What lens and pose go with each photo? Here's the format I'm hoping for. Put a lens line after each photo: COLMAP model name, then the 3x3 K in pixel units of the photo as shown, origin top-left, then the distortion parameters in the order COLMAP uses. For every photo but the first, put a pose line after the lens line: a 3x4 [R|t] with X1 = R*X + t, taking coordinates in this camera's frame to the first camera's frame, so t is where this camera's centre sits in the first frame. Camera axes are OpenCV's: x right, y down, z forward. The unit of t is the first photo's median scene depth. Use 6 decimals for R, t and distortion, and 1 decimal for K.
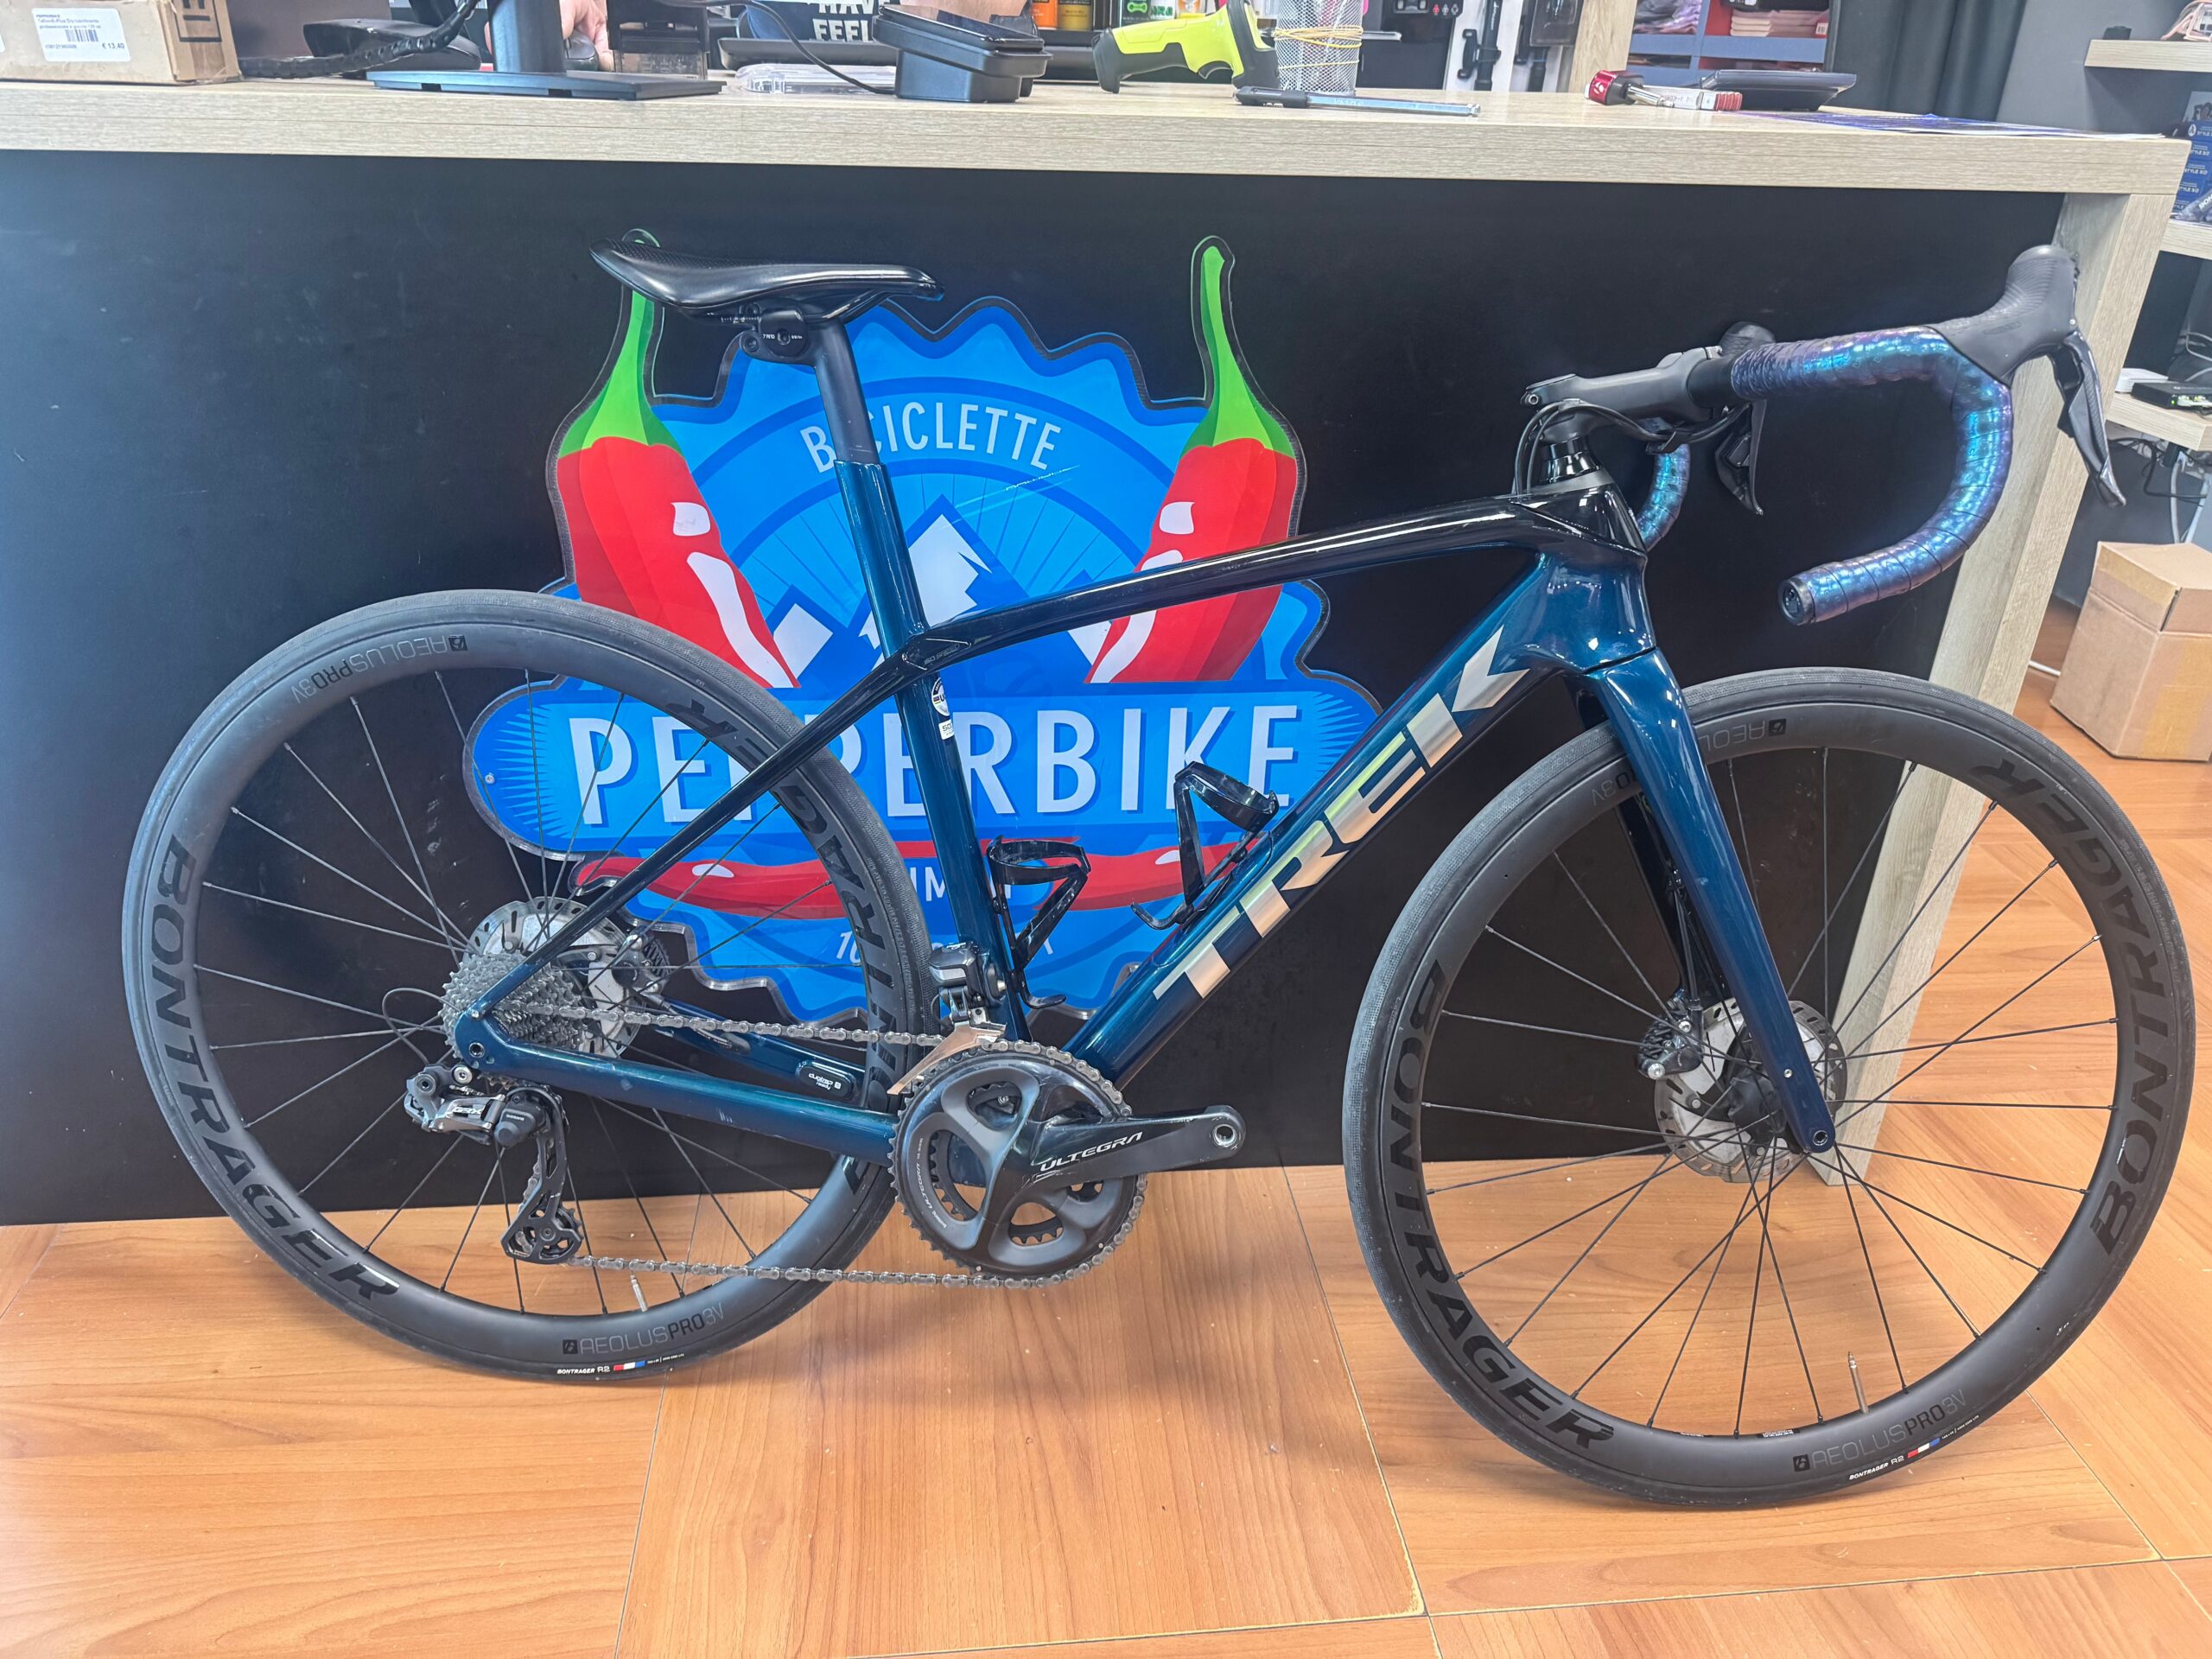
lens RADIAL K [[1569.5, 0, 1091.4], [0, 1569.5, 824.3], [0, 0, 1]] dist [0.011930, -0.026418]
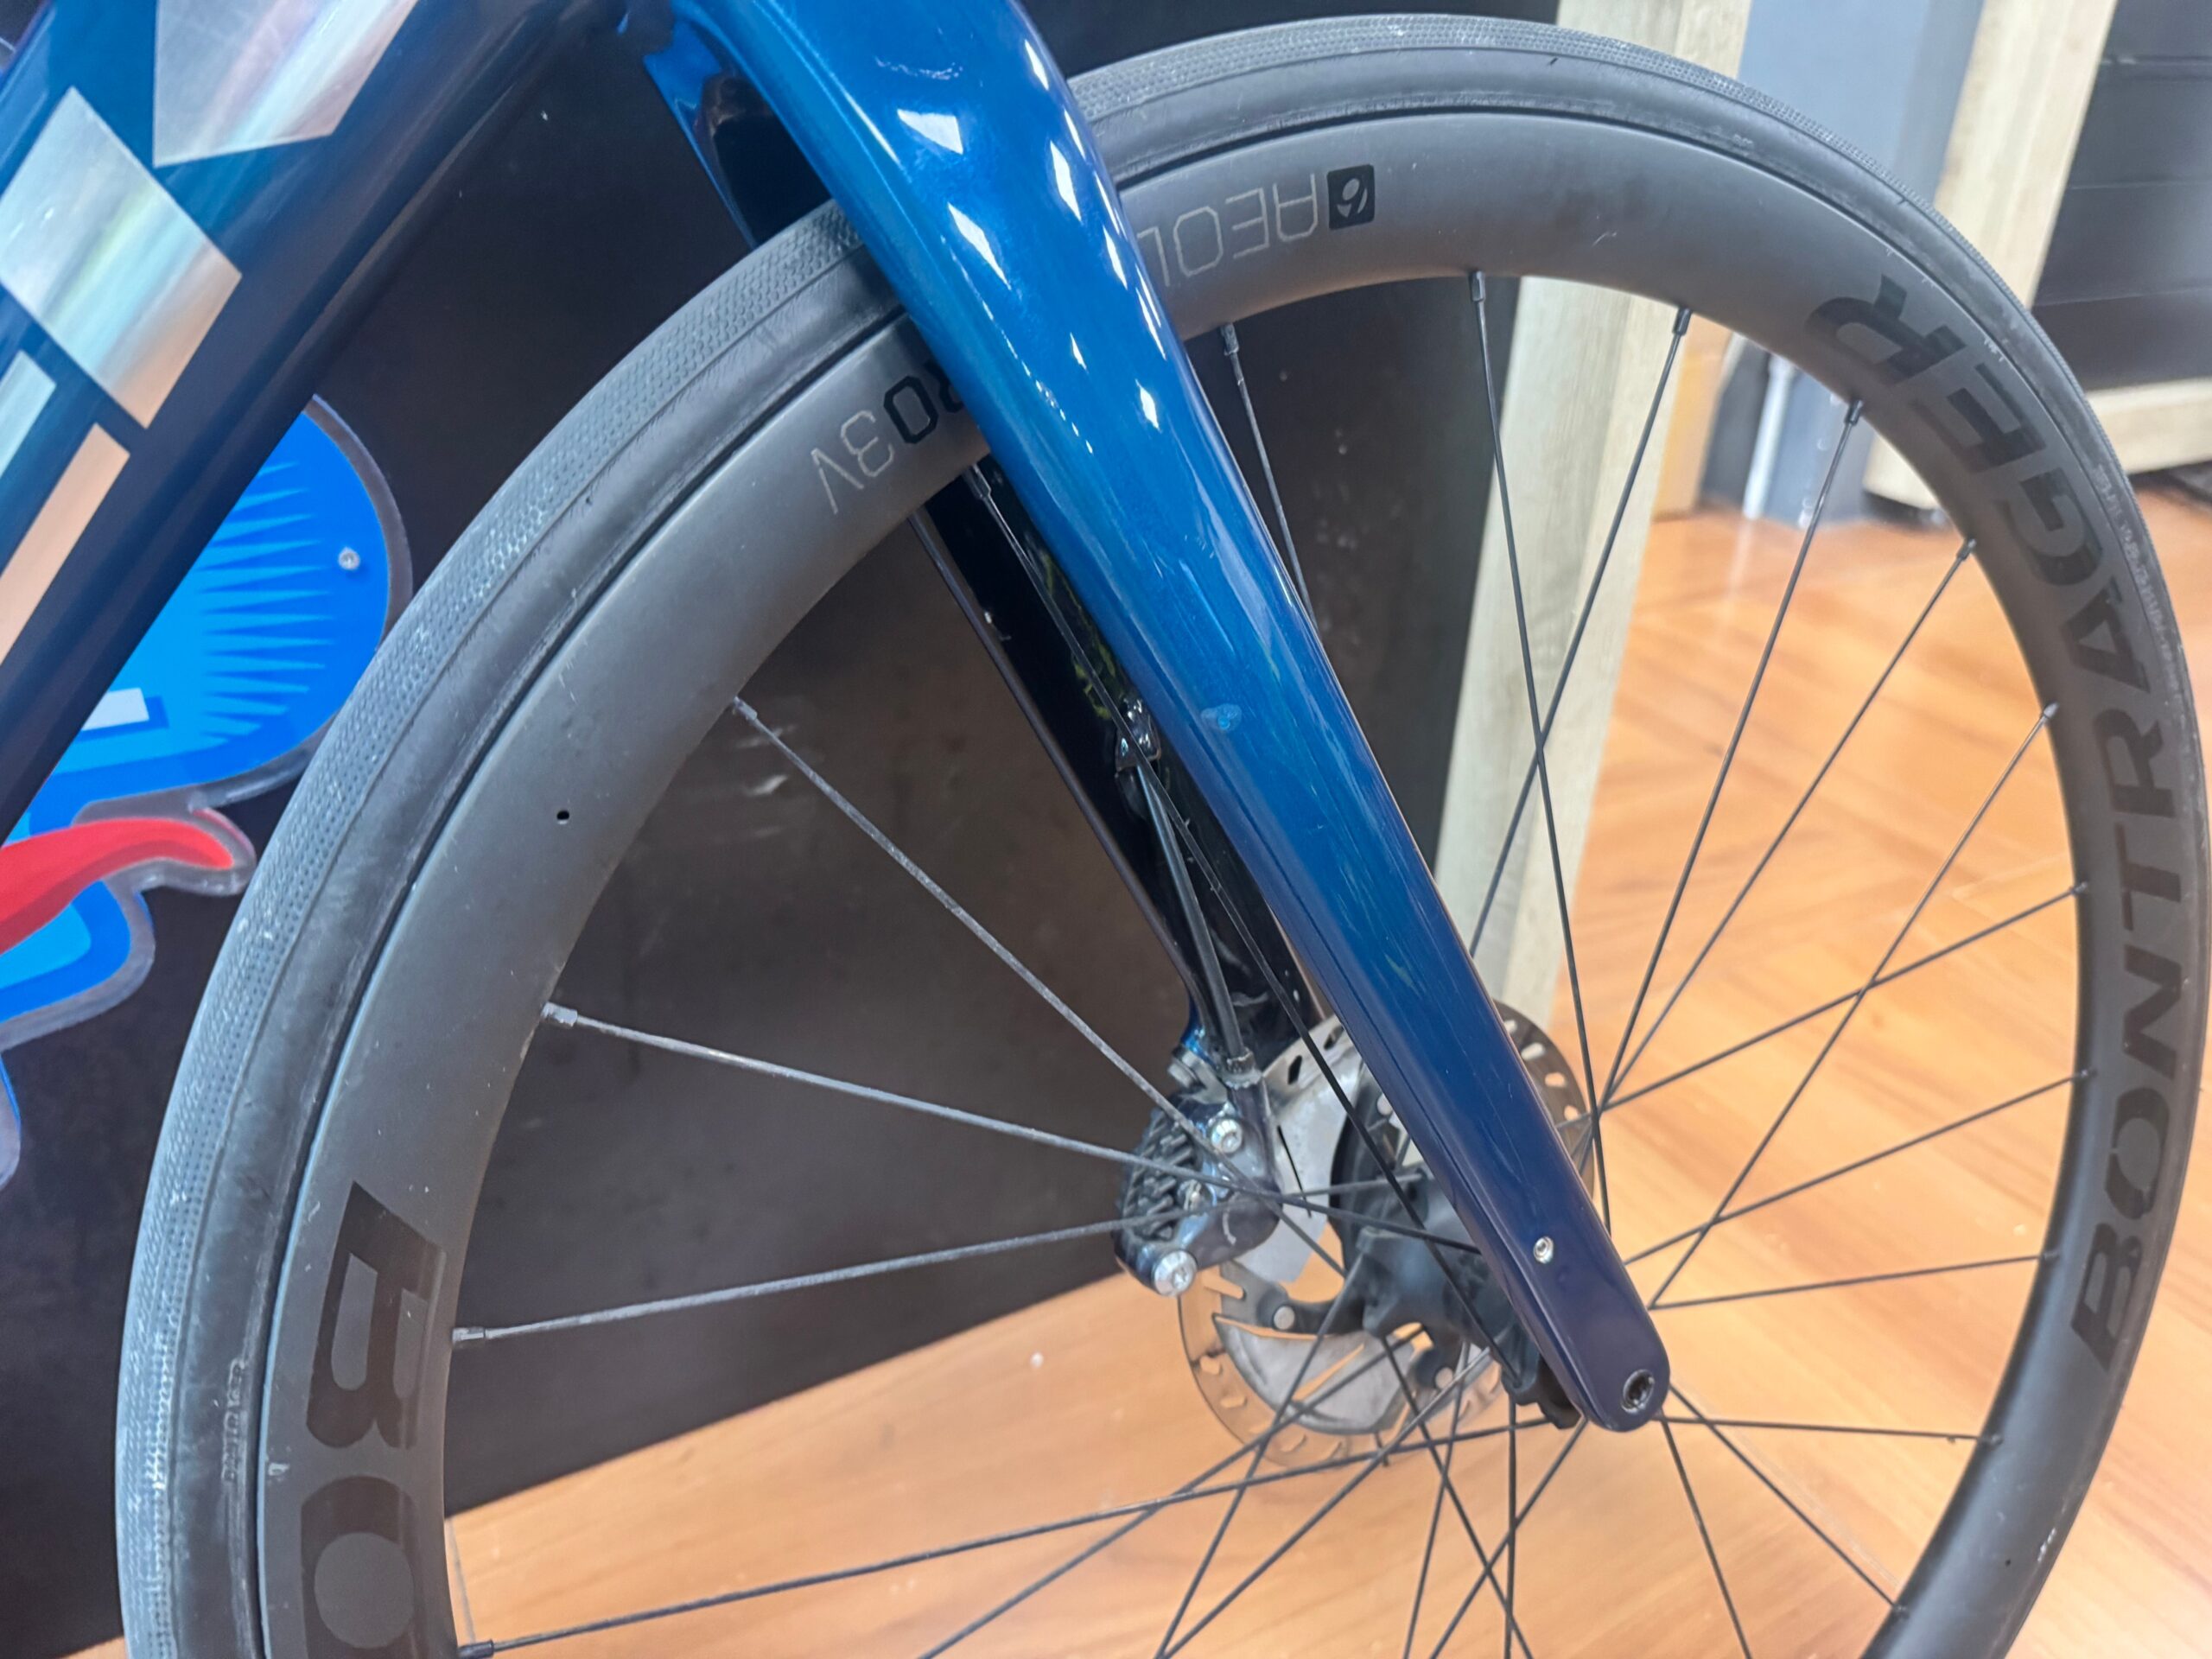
lens RADIAL K [[1569.5, 0, 1111.4], [0, 1569.5, 849.1], [0, 0, 1]] dist [0.011930, -0.026418]
pose [[0.927394, -0.181121, 0.327315, 0.242653], [0.164354, 0.983278, 0.078431, 0.032123], [-0.336047, -0.018941, 0.941655, 0.658668]]
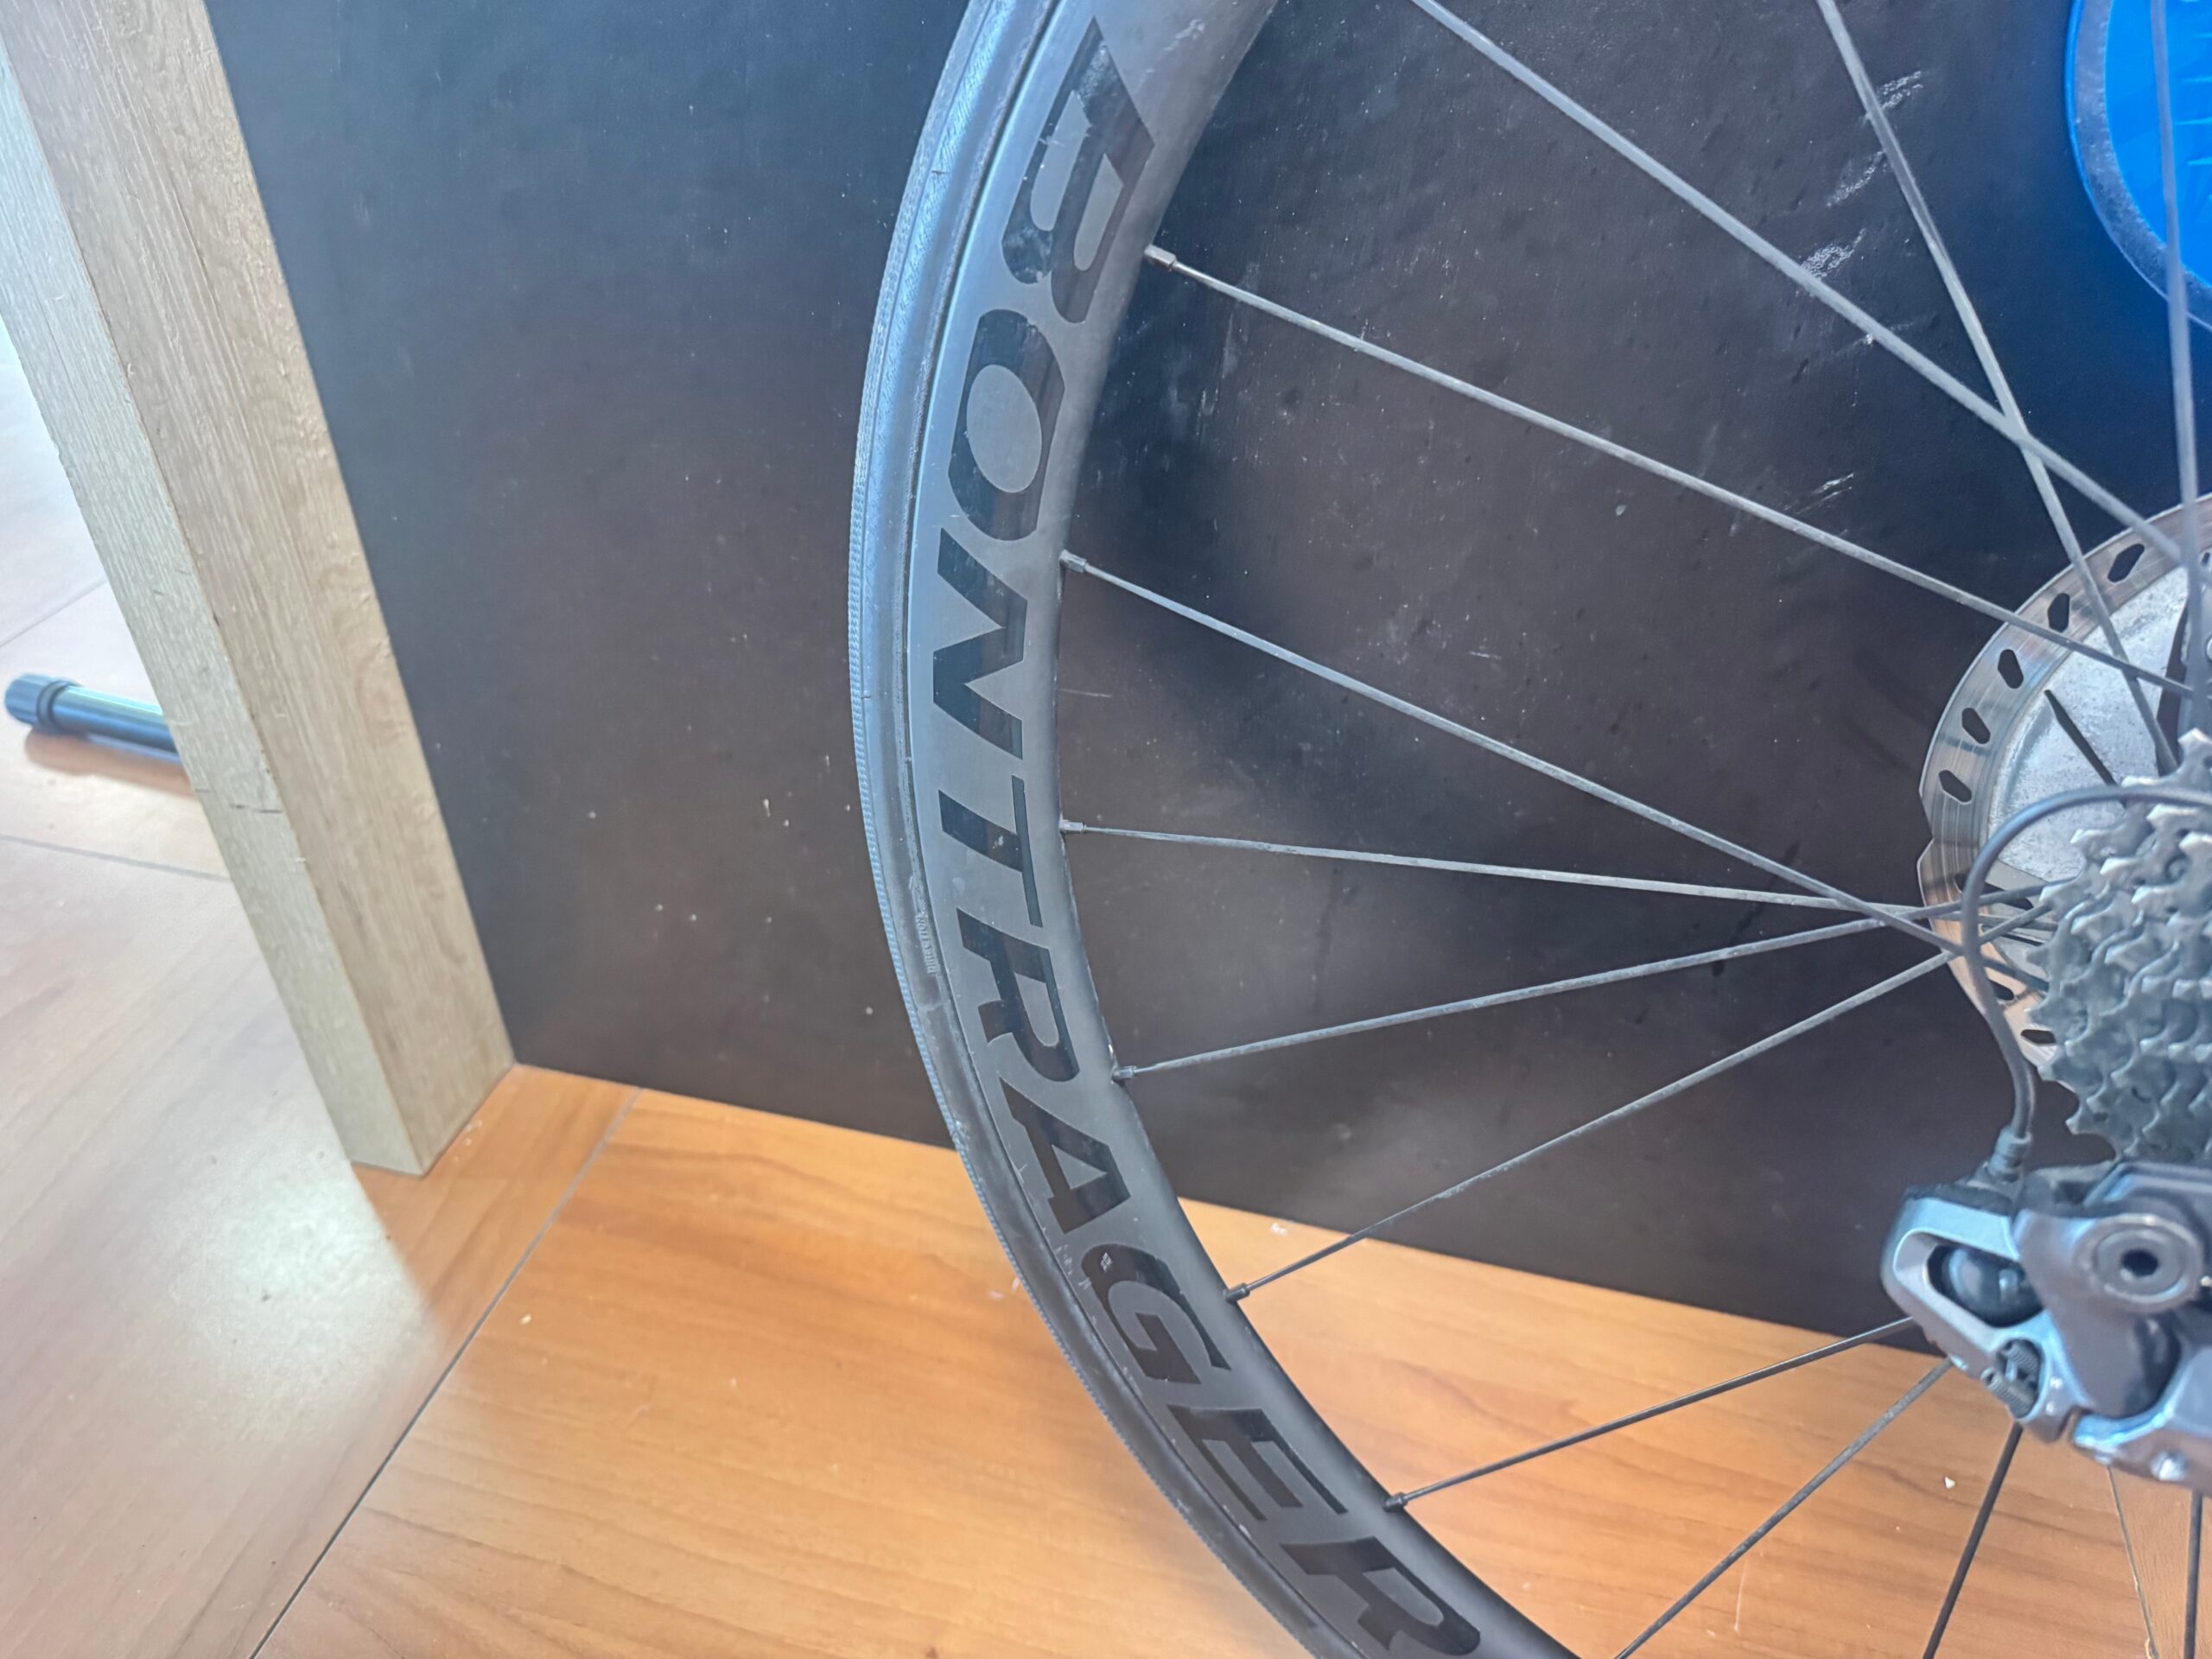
lens RADIAL K [[1569.5, 0, 1108.4], [0, 1569.5, 818.1], [0, 0, 1]] dist [0.011930, -0.026418]
pose [[0.936298, 0.187882, -0.296727, -0.476489], [-0.138747, 0.974029, 0.178934, 0.086655], [0.322639, -0.126366, 0.938049, 0.735415]]
